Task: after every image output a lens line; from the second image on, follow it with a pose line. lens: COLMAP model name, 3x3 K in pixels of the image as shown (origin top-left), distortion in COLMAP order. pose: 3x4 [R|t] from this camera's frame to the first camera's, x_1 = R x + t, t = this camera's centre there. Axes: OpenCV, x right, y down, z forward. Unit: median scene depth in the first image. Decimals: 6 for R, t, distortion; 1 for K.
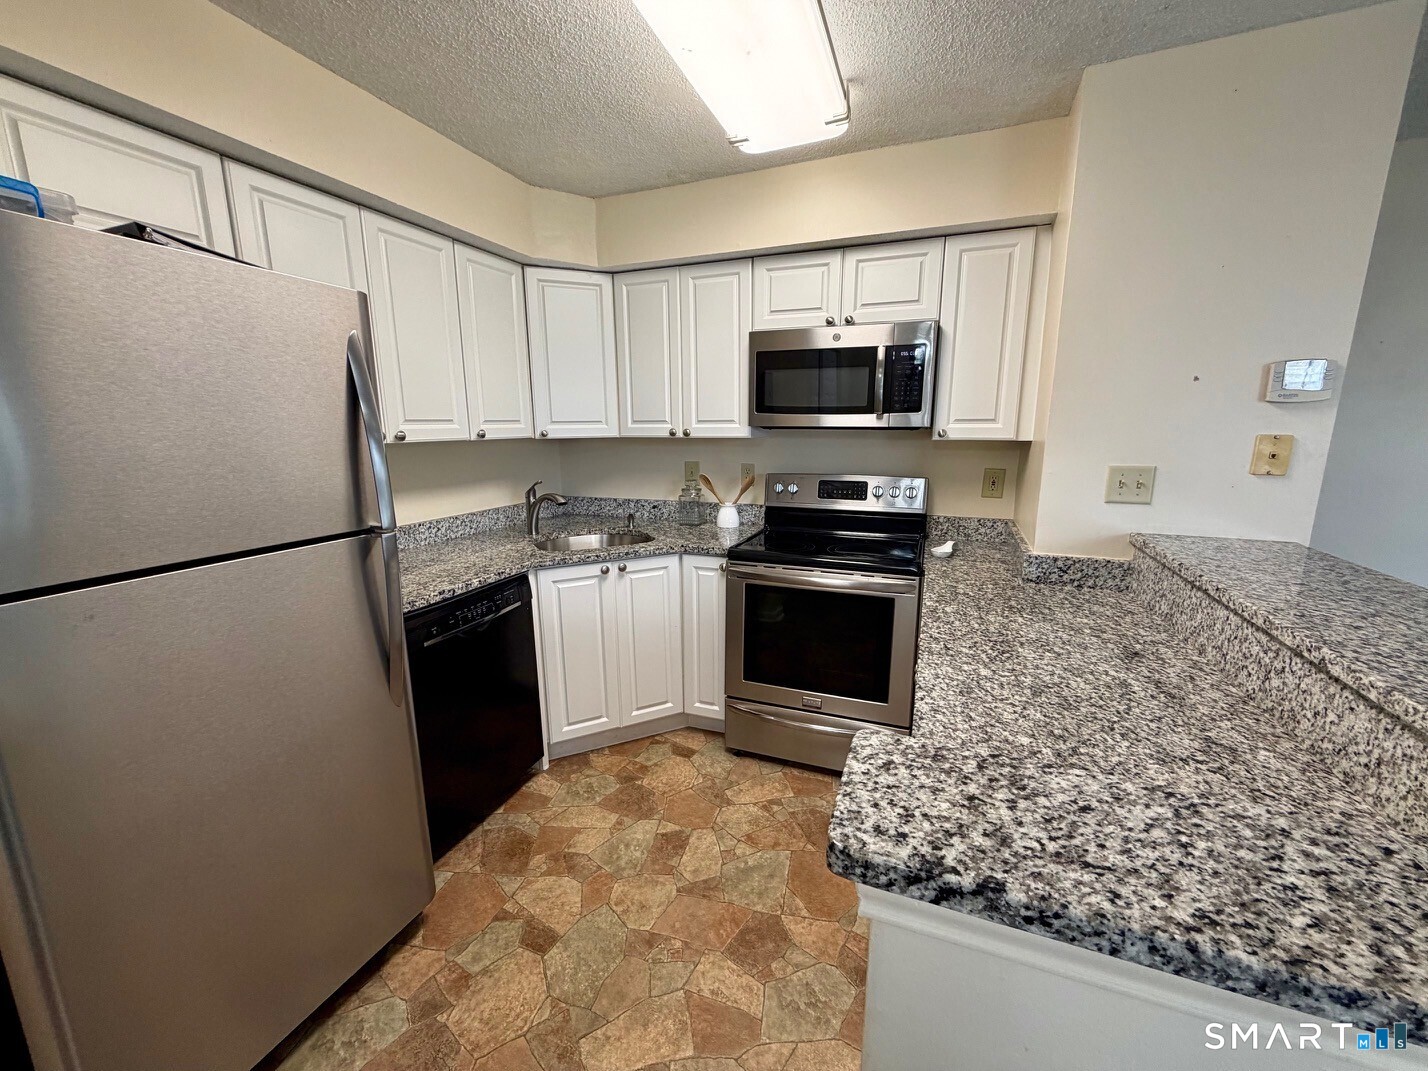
lens RADIAL K [[573.6, 0, 719.7], [0, 573.6, 534.0], [0, 0, 1]] dist [-0.003066, 0.001617]
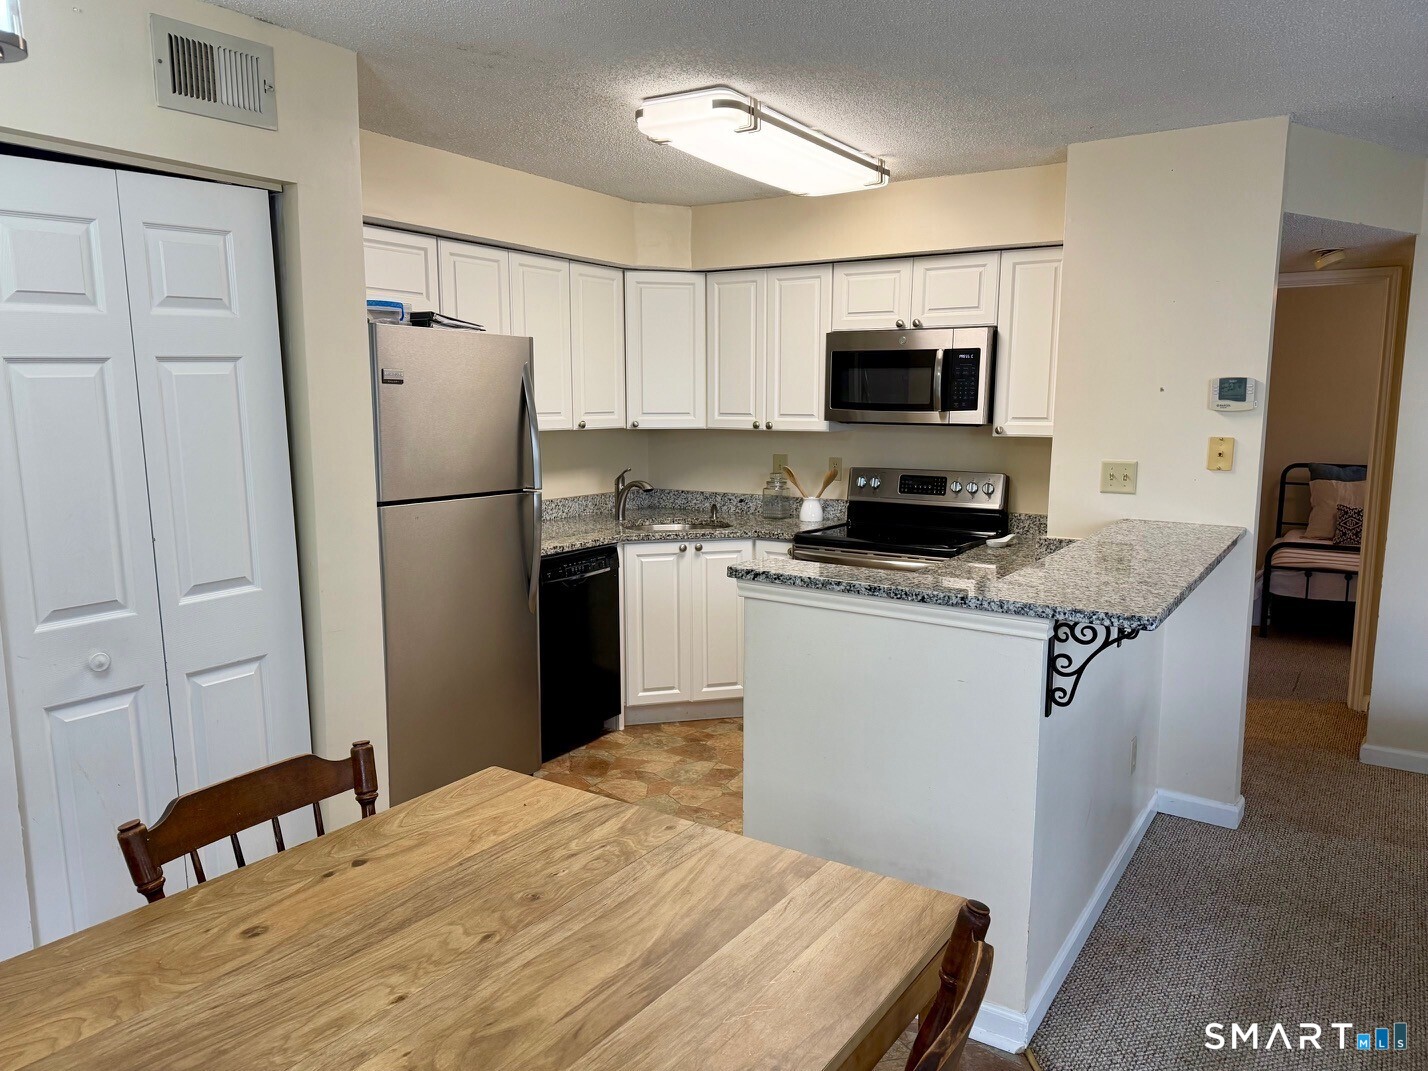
lens RADIAL K [[1015.0, 0, 723.4], [0, 1015.0, 540.6], [0, 0, 1]] dist [0.058401, -0.068361]
pose [[0.980827, 0.036925, -0.191349, 0.239477], [-0.046657, 0.997823, -0.046603, 0.129330], [0.189211, 0.054637, 0.980415, -0.865552]]
